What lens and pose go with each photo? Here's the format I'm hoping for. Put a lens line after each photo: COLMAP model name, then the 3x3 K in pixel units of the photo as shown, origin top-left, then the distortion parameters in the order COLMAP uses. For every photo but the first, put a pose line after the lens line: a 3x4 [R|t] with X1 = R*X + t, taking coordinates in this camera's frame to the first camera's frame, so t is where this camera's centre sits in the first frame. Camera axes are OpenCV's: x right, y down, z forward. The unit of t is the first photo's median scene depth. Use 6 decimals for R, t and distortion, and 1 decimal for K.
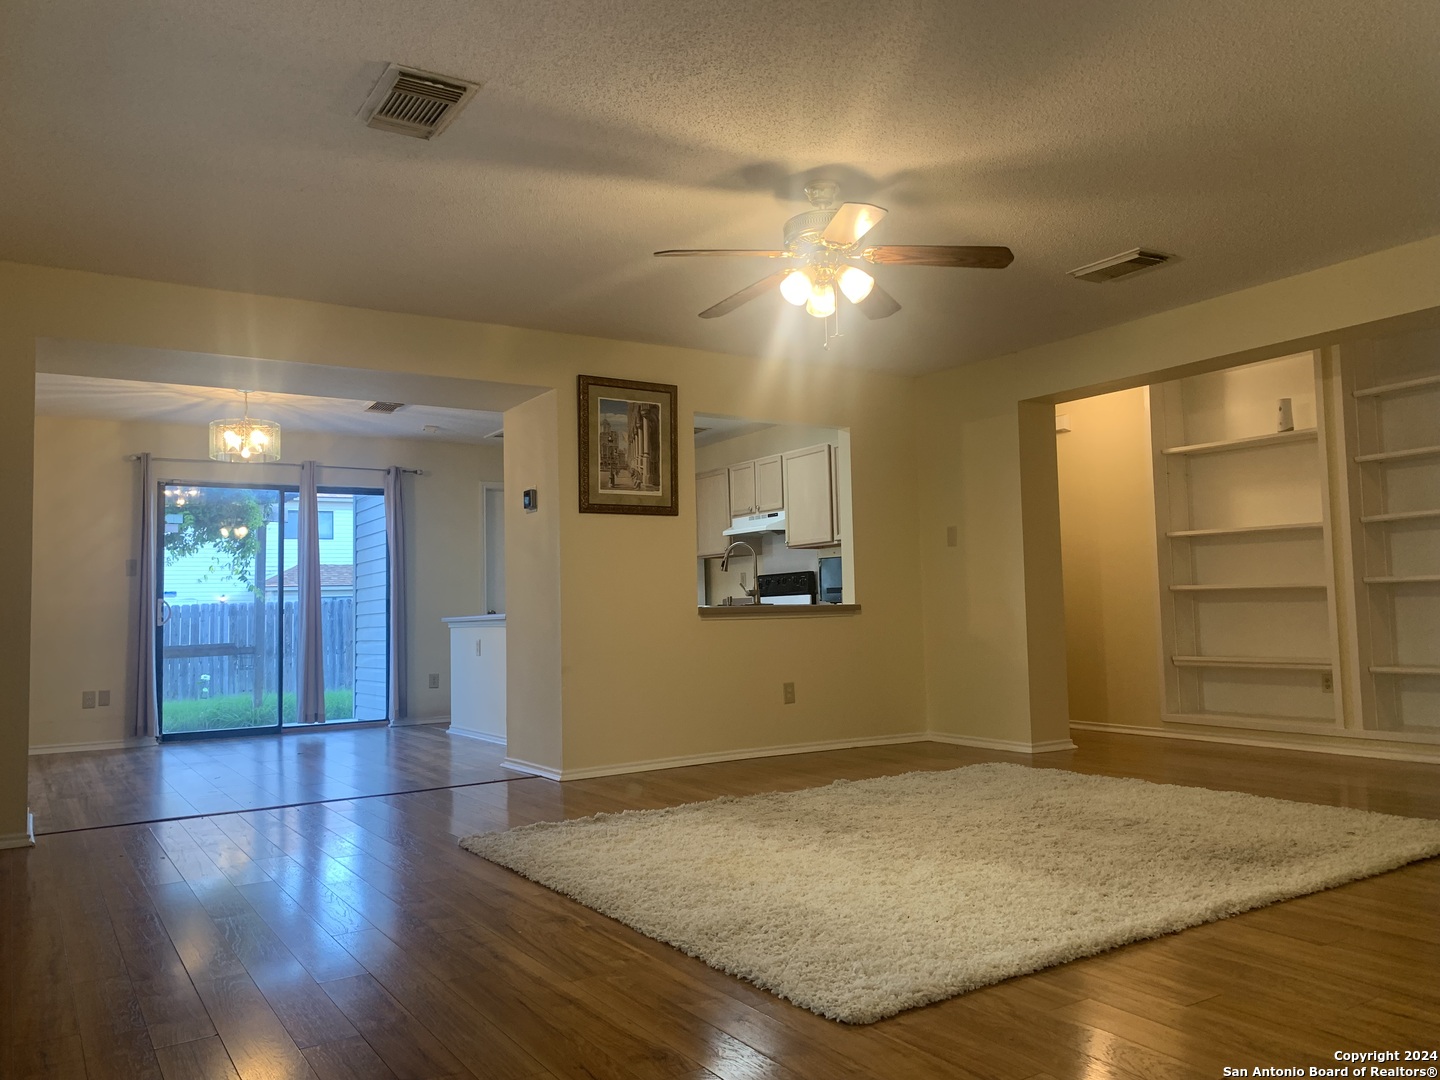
lens RADIAL K [[1105.8, 0, 720.0], [0, 1105.8, 540.0], [0, 0, 1]] dist [0.122519, -0.221508]
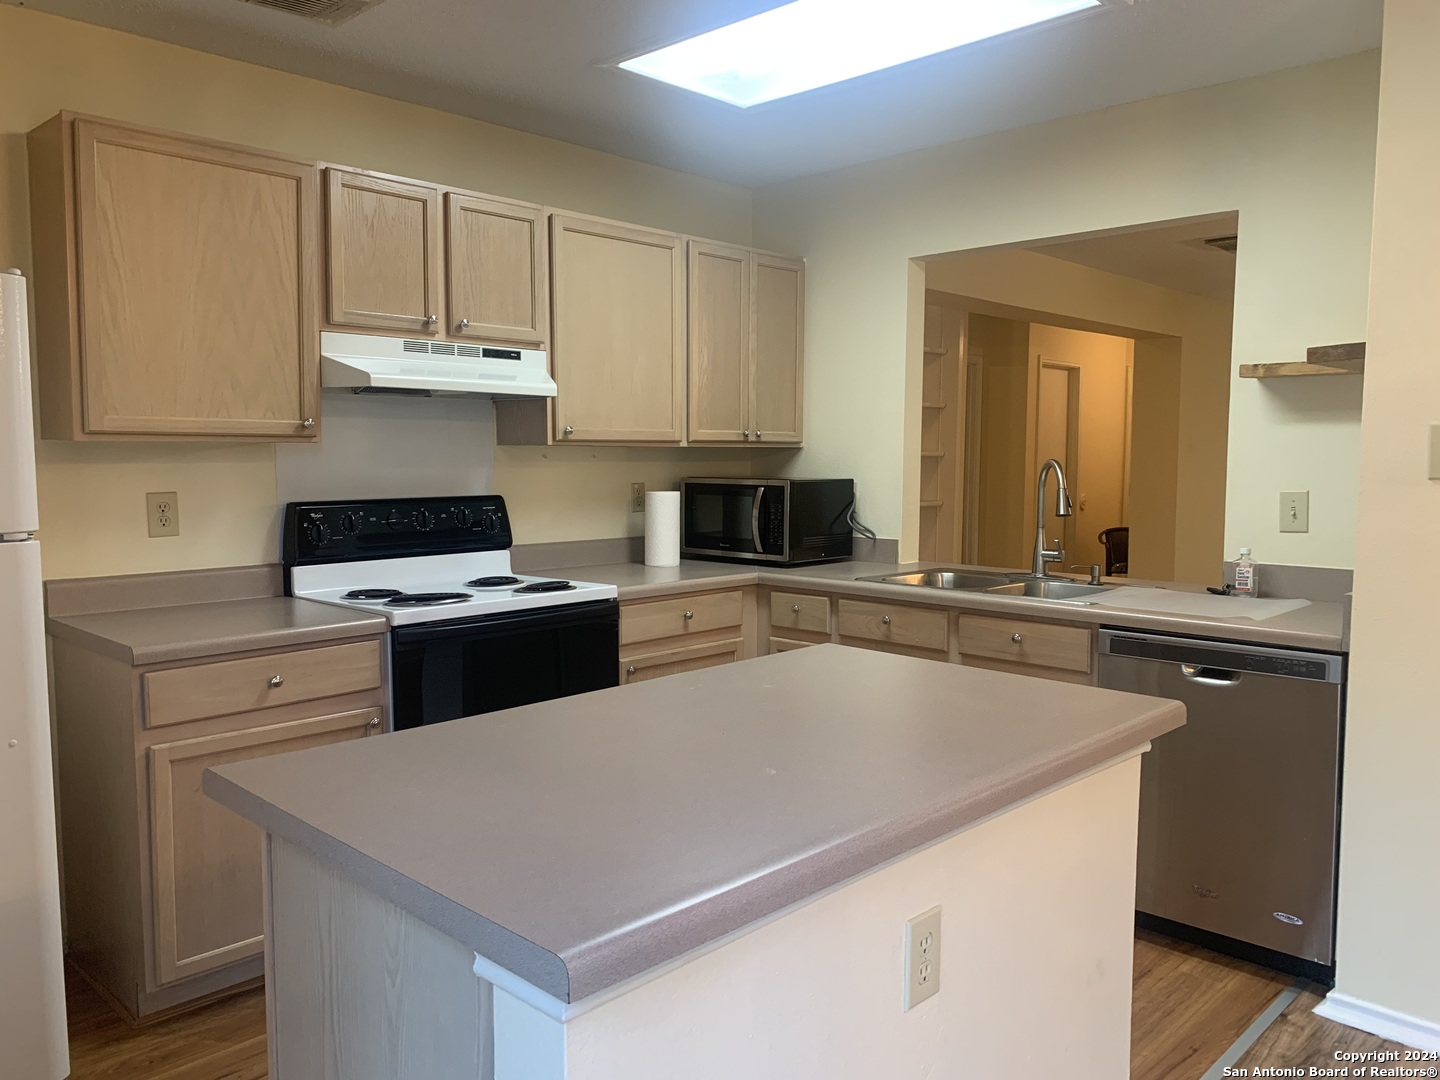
lens RADIAL K [[1105.8, 0, 720.0], [0, 1105.8, 540.0], [0, 0, 1]] dist [0.122519, -0.221508]
pose [[-0.236521, -0.056346, 0.969991, -0.348413], [-0.066413, 0.996920, 0.041716, 0.021125], [-0.969354, -0.054554, -0.239534, 0.980885]]
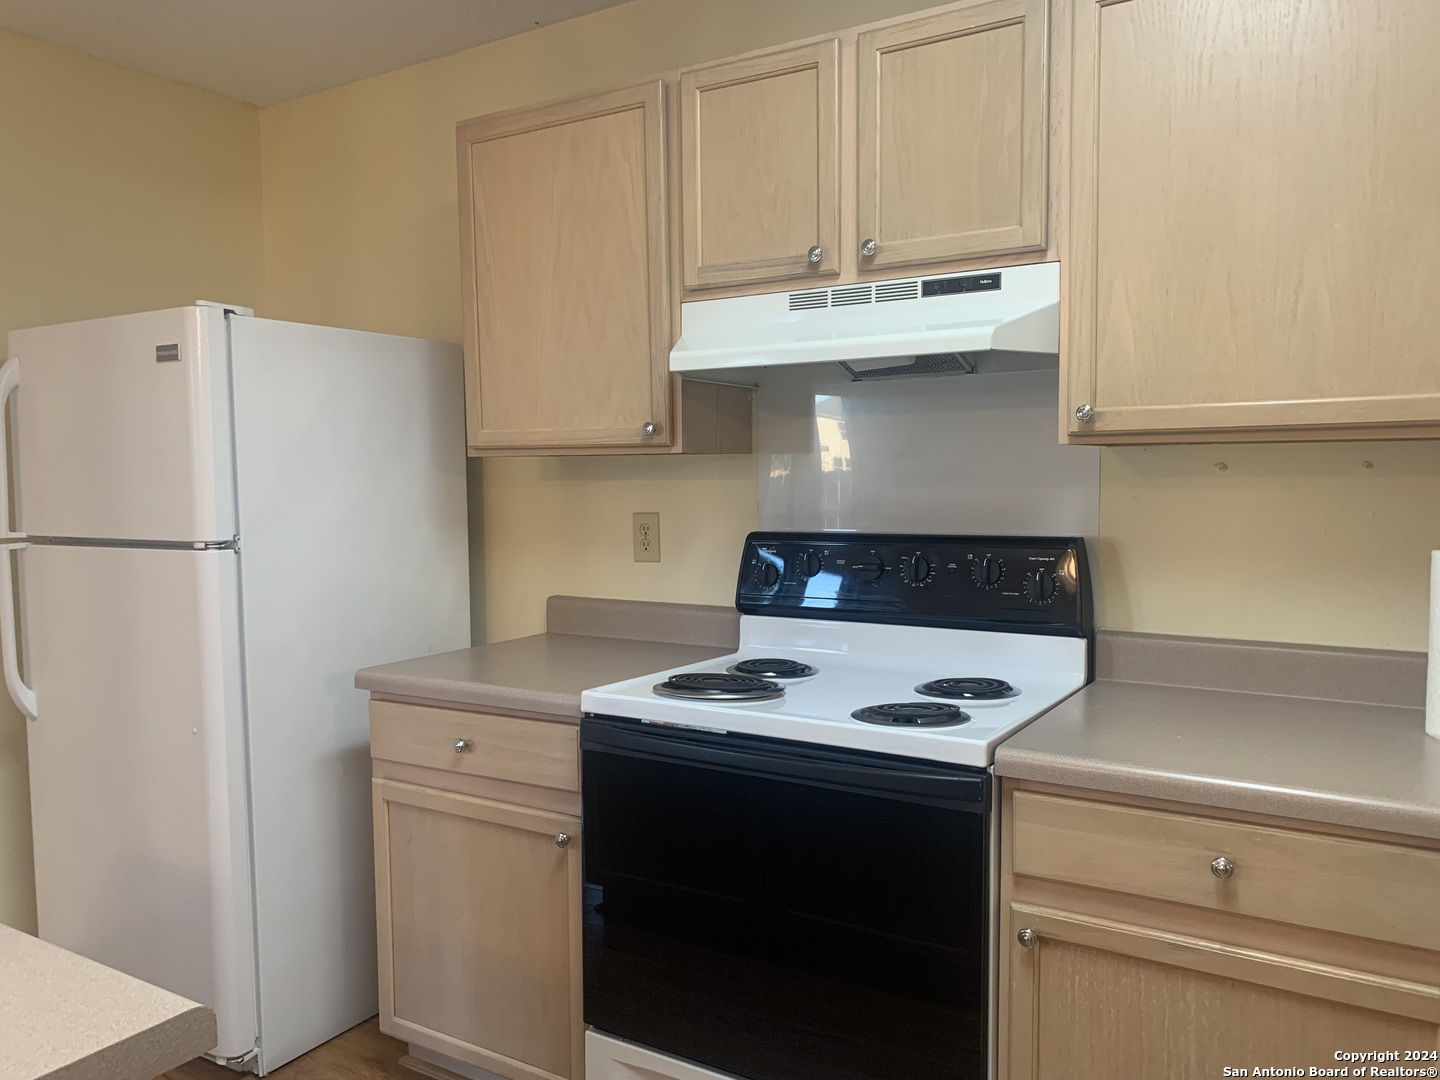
lens RADIAL K [[1105.8, 0, 720.0], [0, 1105.8, 540.0], [0, 0, 1]] dist [0.122519, -0.221508]
pose [[0.902814, -0.012396, 0.429852, -0.089081], [-0.041286, 0.992469, 0.115332, 0.004100], [-0.428044, -0.121870, 0.895503, 0.786252]]
